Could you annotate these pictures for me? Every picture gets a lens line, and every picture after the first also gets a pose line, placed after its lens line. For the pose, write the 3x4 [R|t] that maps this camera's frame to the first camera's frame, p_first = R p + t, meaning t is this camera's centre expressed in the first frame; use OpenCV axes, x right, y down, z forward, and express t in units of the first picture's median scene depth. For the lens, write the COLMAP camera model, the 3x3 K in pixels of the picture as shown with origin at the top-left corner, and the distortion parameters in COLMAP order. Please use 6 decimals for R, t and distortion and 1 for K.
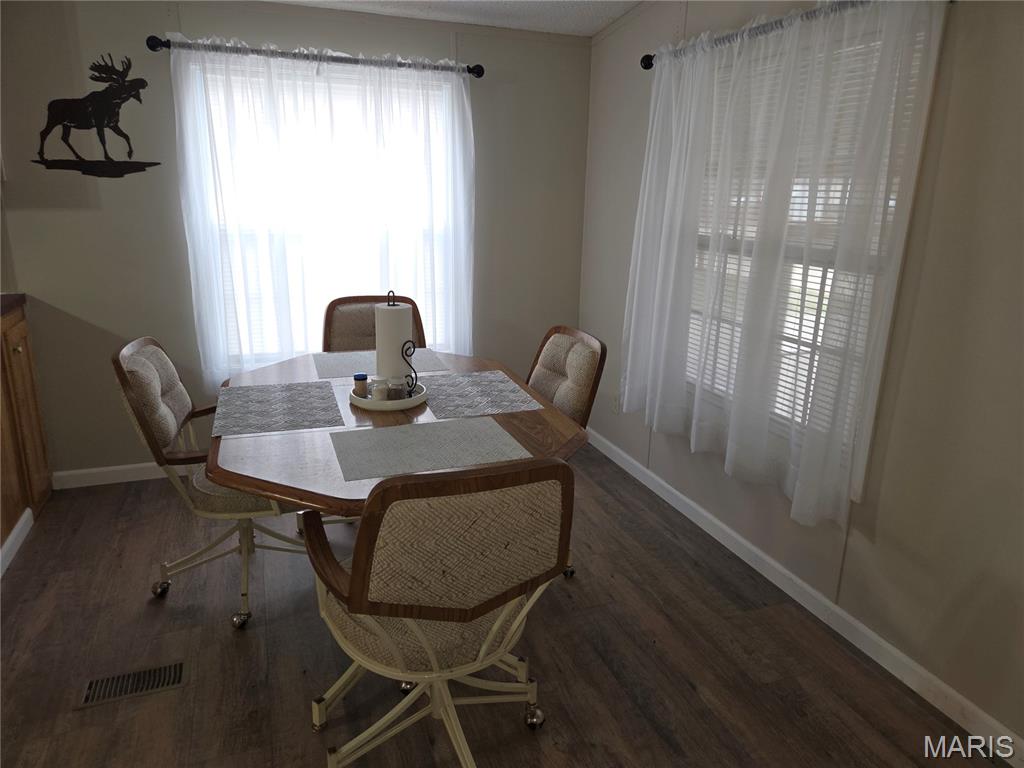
lens RADIAL K [[682.4, 0, 510.9], [0, 682.4, 381.0], [0, 0, 1]] dist [0.086185, -0.065527]
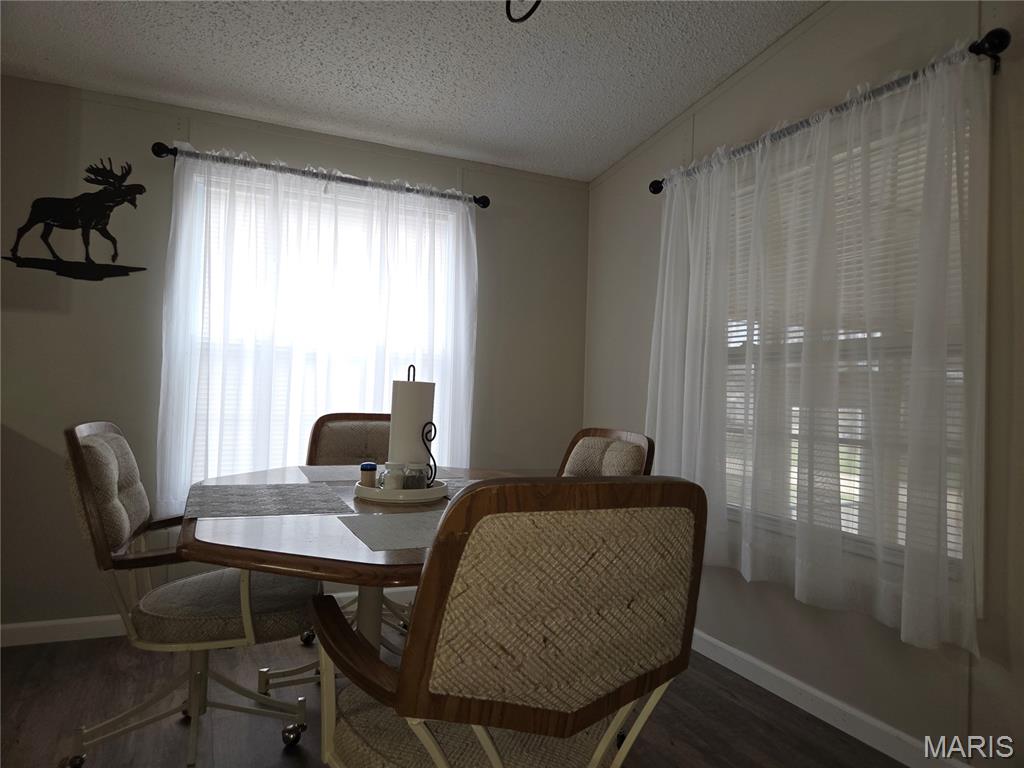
lens RADIAL K [[682.4, 0, 510.9], [0, 682.4, 381.0], [0, 0, 1]] dist [0.086185, -0.065527]
pose [[0.997564, 0.012659, 0.068605, -0.084813], [0.007680, 0.957499, -0.288336, 0.107763], [-0.069339, 0.288160, 0.955068, 0.131833]]
